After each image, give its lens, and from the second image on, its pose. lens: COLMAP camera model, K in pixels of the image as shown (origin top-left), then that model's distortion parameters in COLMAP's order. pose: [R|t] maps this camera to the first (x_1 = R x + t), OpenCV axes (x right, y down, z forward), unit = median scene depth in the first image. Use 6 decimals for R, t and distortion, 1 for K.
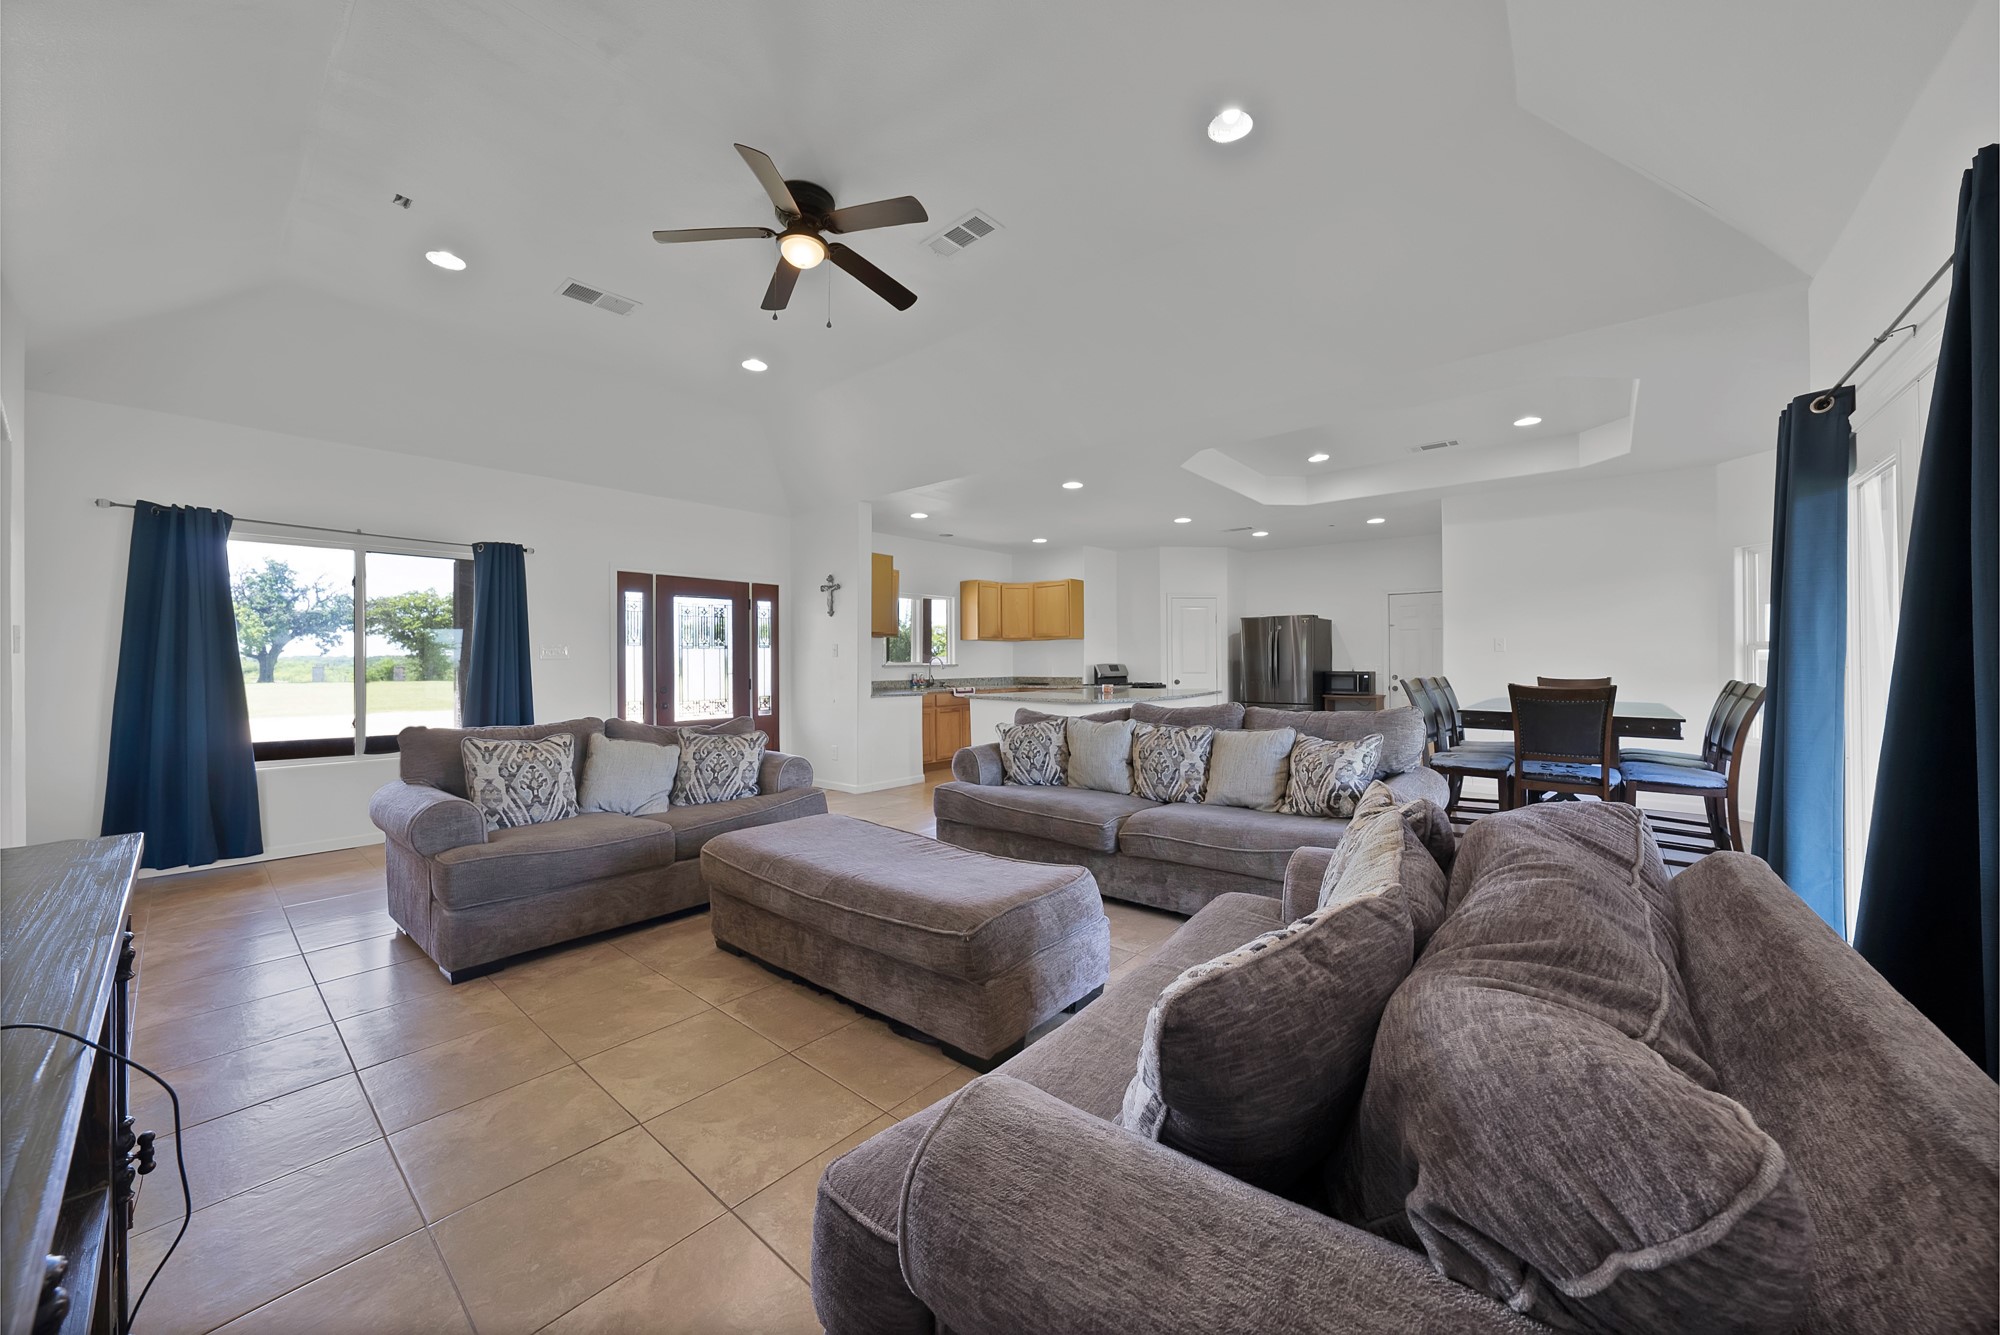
lens RADIAL K [[705.9, 0, 1000.0], [0, 705.9, 667.5], [0, 0, 1]] dist [-0.000430, 0.000026]
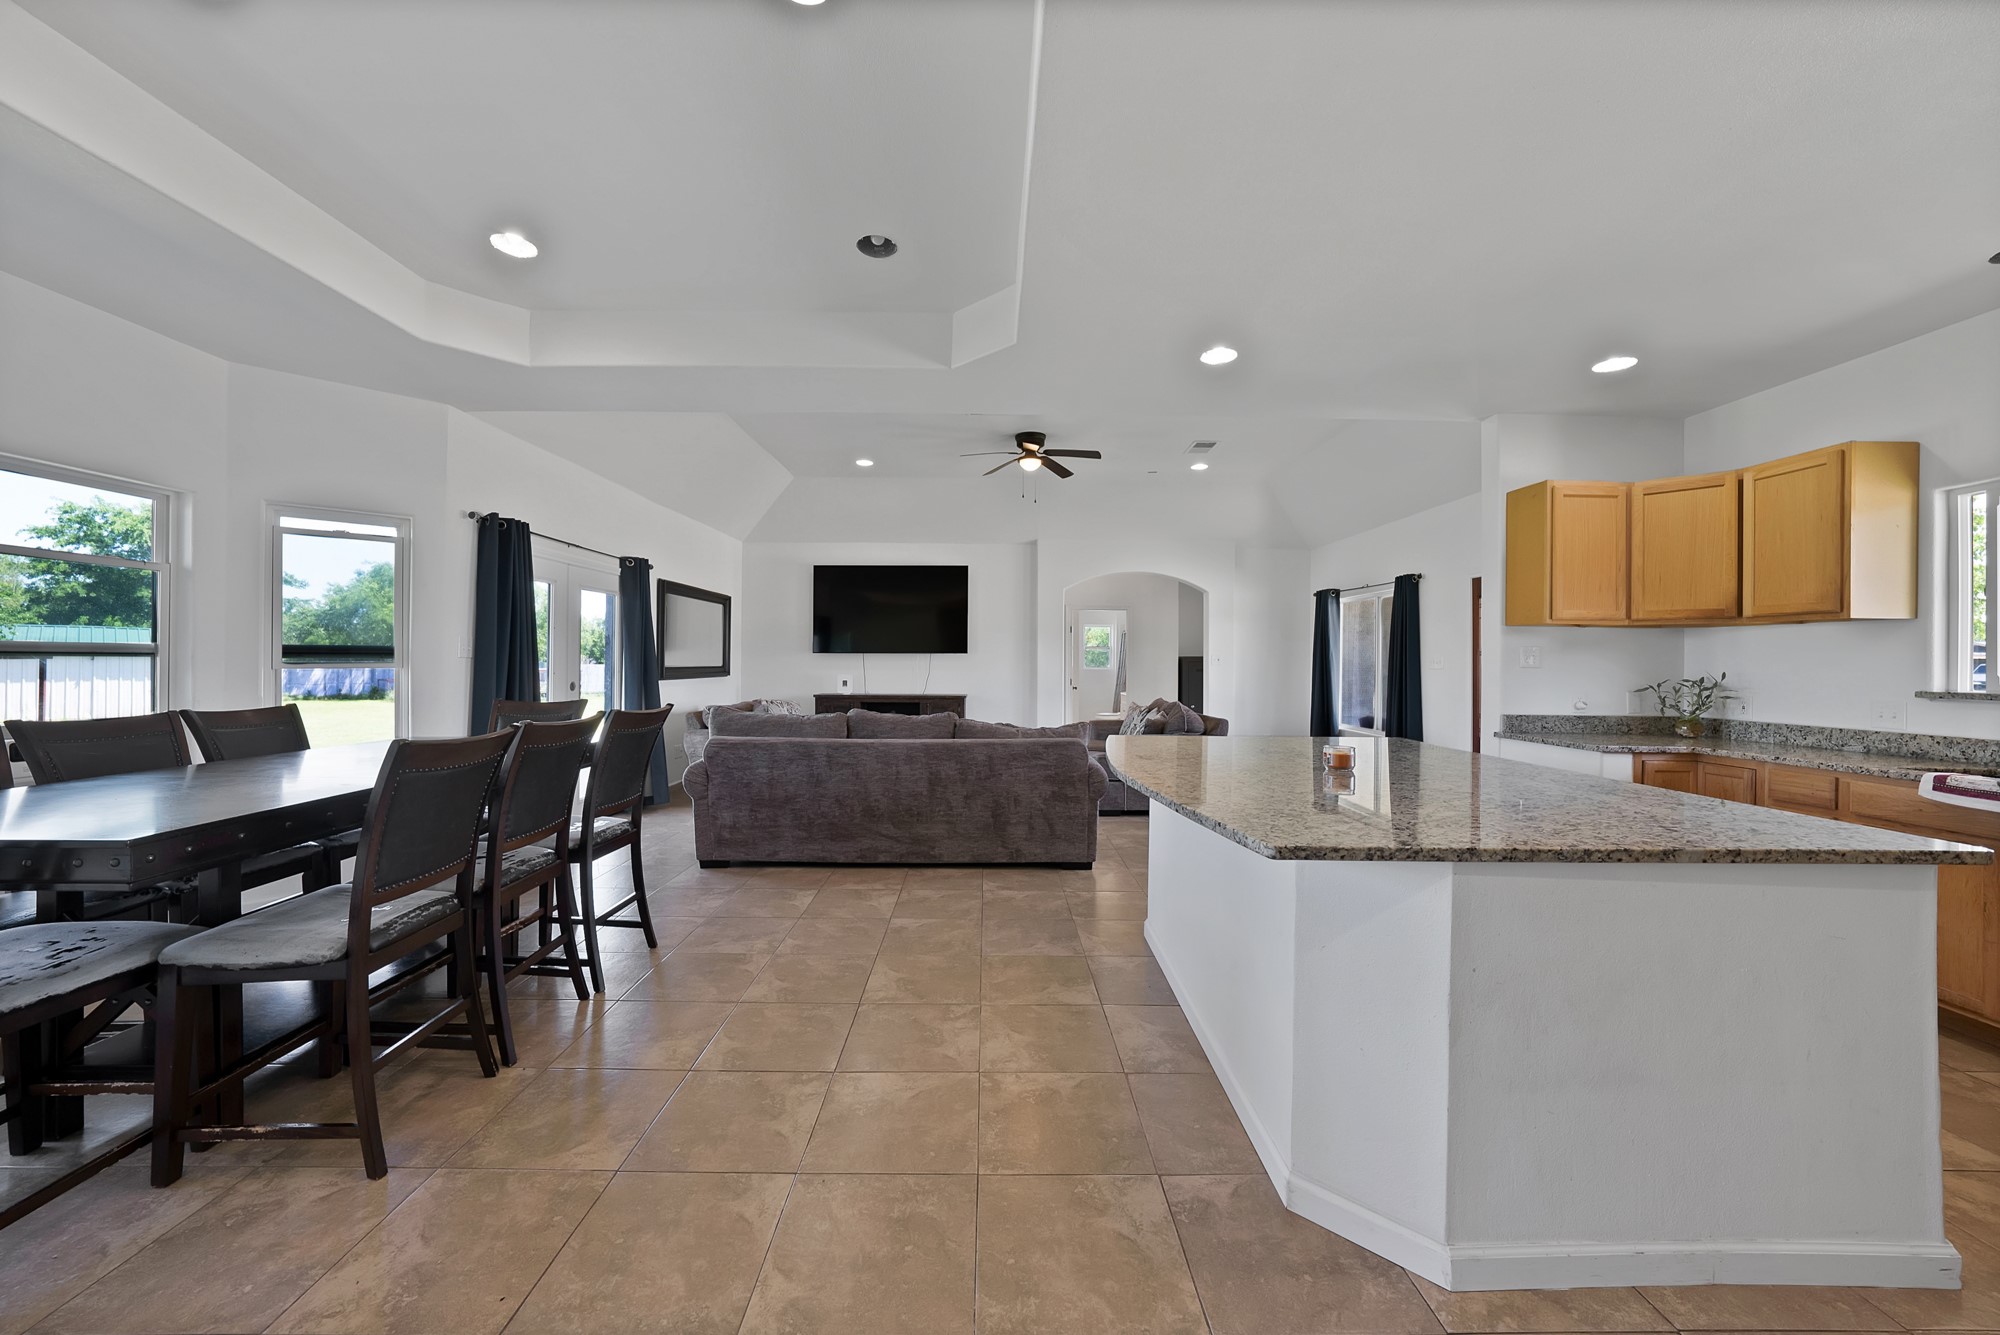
lens RADIAL K [[730.0, 0, 1009.1], [0, 730.0, 658.5], [0, 0, 1]] dist [-0.023850, 0.007265]
pose [[-0.738689, -0.004649, -0.674030, 0.387030], [-0.006147, 0.999981, -0.000160, -0.016397], [0.674018, 0.004025, -0.738704, 0.850865]]
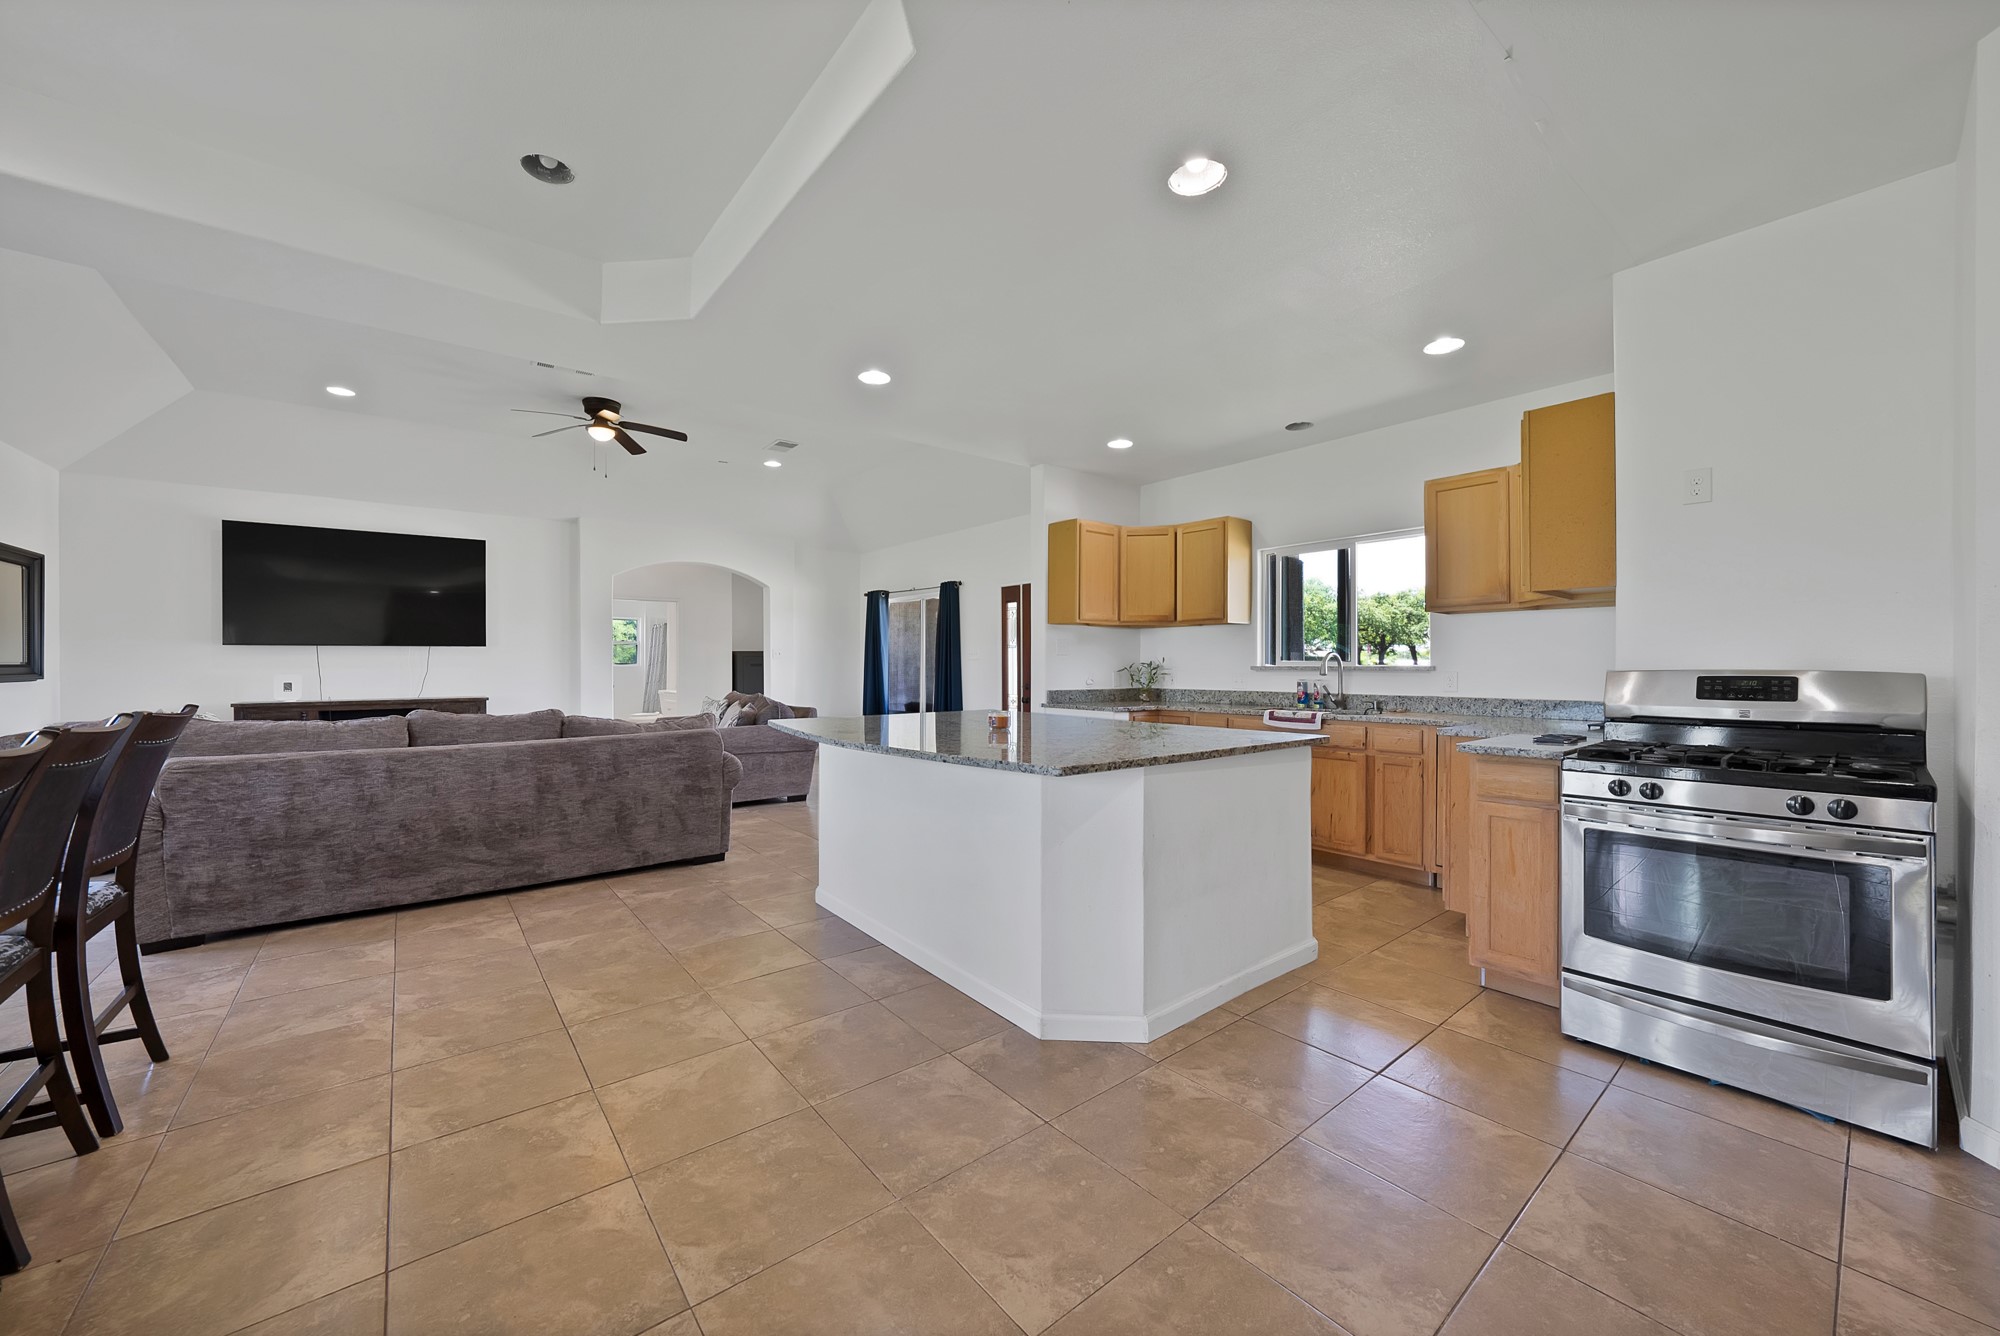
lens RADIAL K [[729.9, 0, 1003.0], [0, 729.9, 663.3], [0, 0, 1]] dist [-0.009487, 0.000168]
pose [[-0.176607, 0.006058, -0.984263, 0.458231], [-0.000436, 0.999980, 0.006232, -0.009733], [0.984281, 0.001529, -0.176601, 0.797815]]
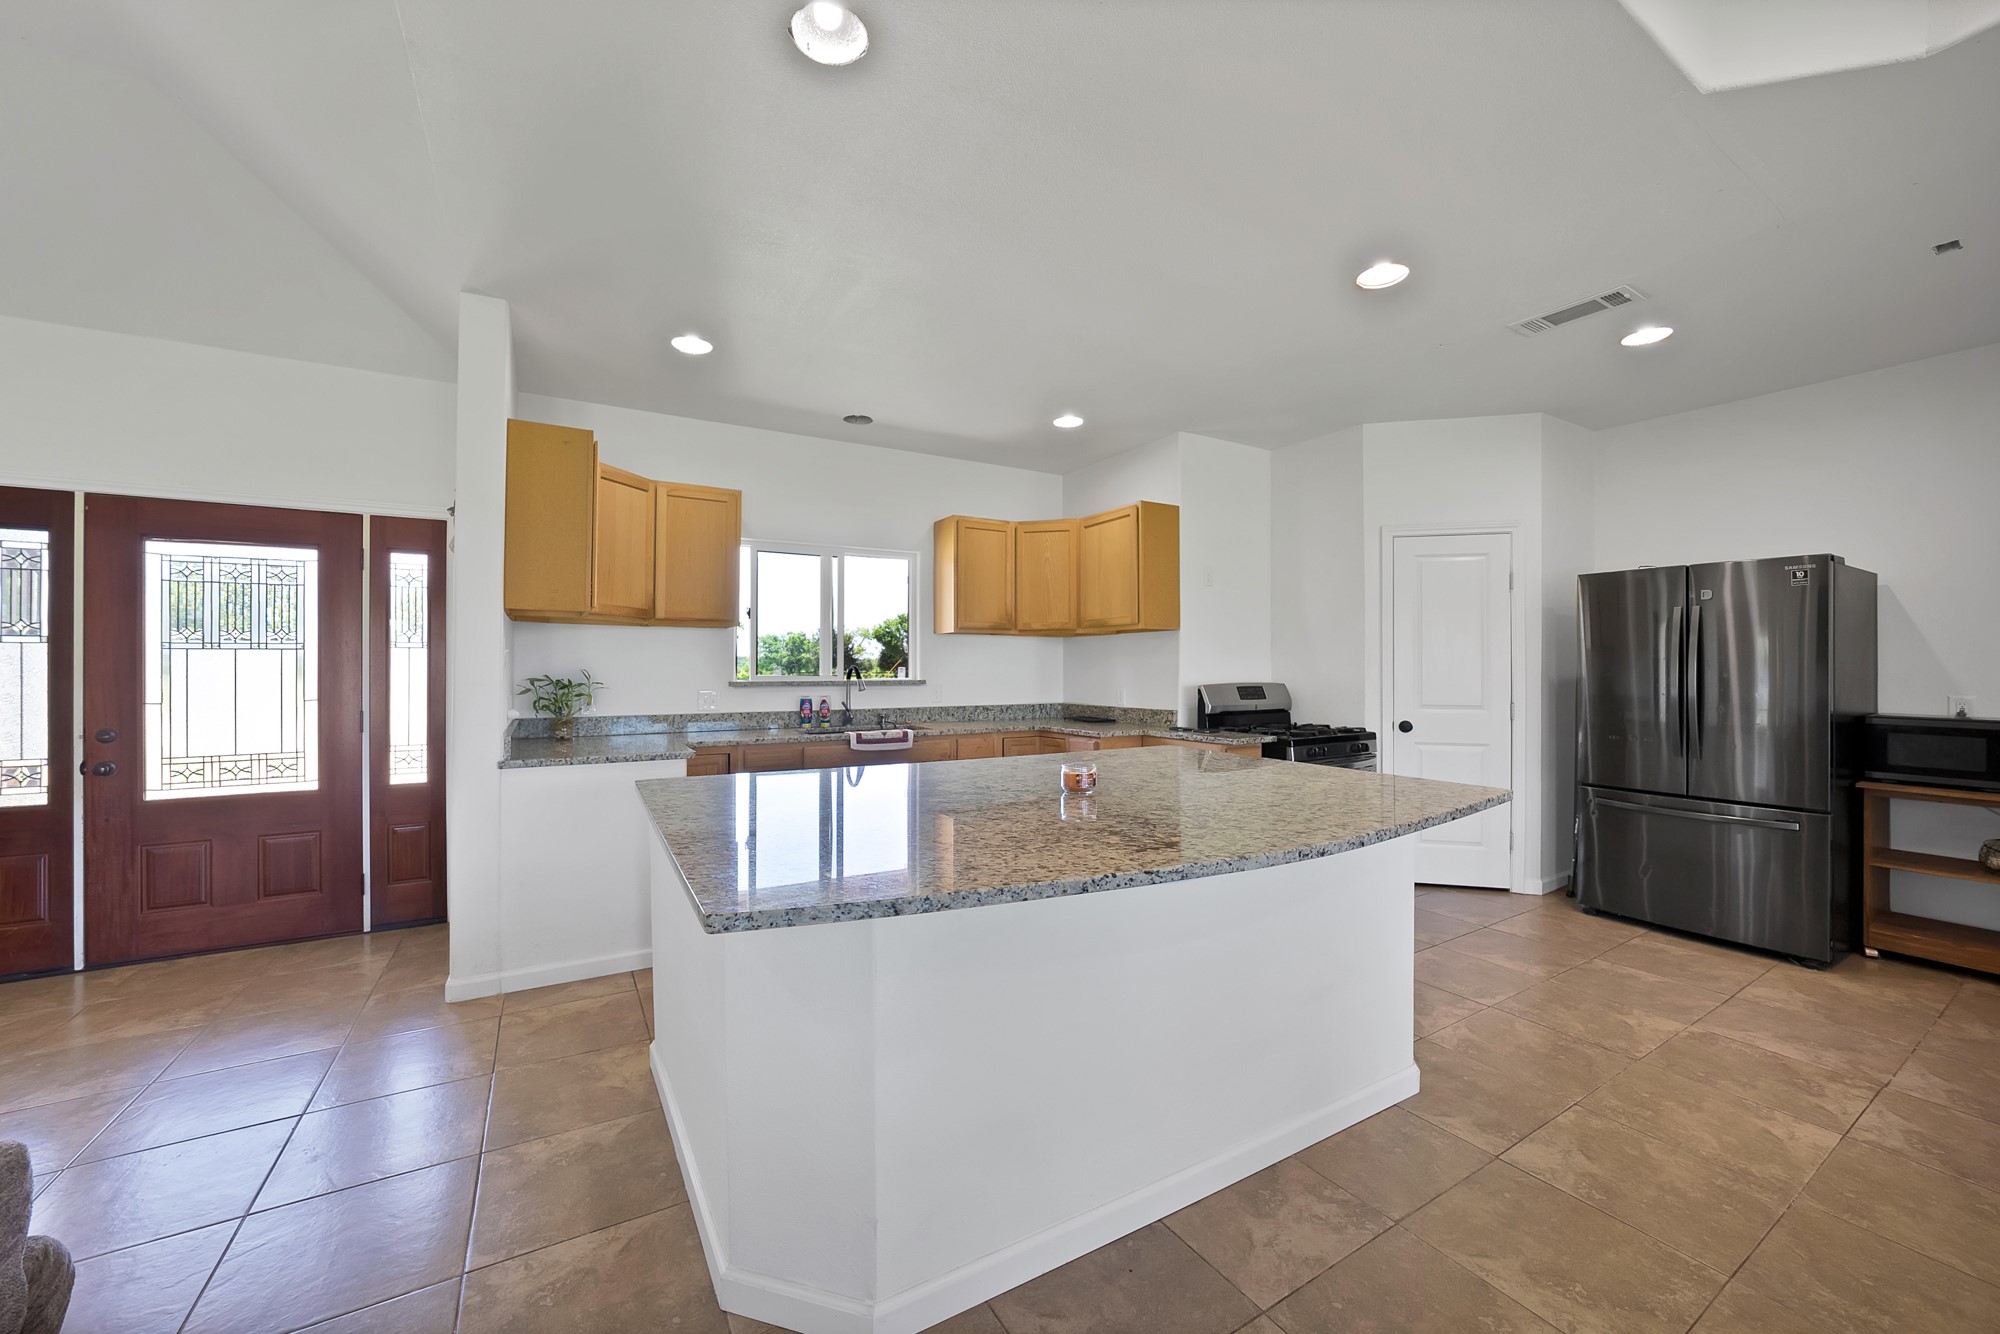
lens RADIAL K [[729.9, 0, 1003.0], [0, 729.9, 662.3], [0, 0, 1]] dist [-0.009487, 0.000168]
pose [[0.945116, 0.007156, -0.326656, 0.168762], [-0.009373, 0.999942, -0.005215, -0.015461], [0.326600, 0.007990, 0.945129, 0.509094]]
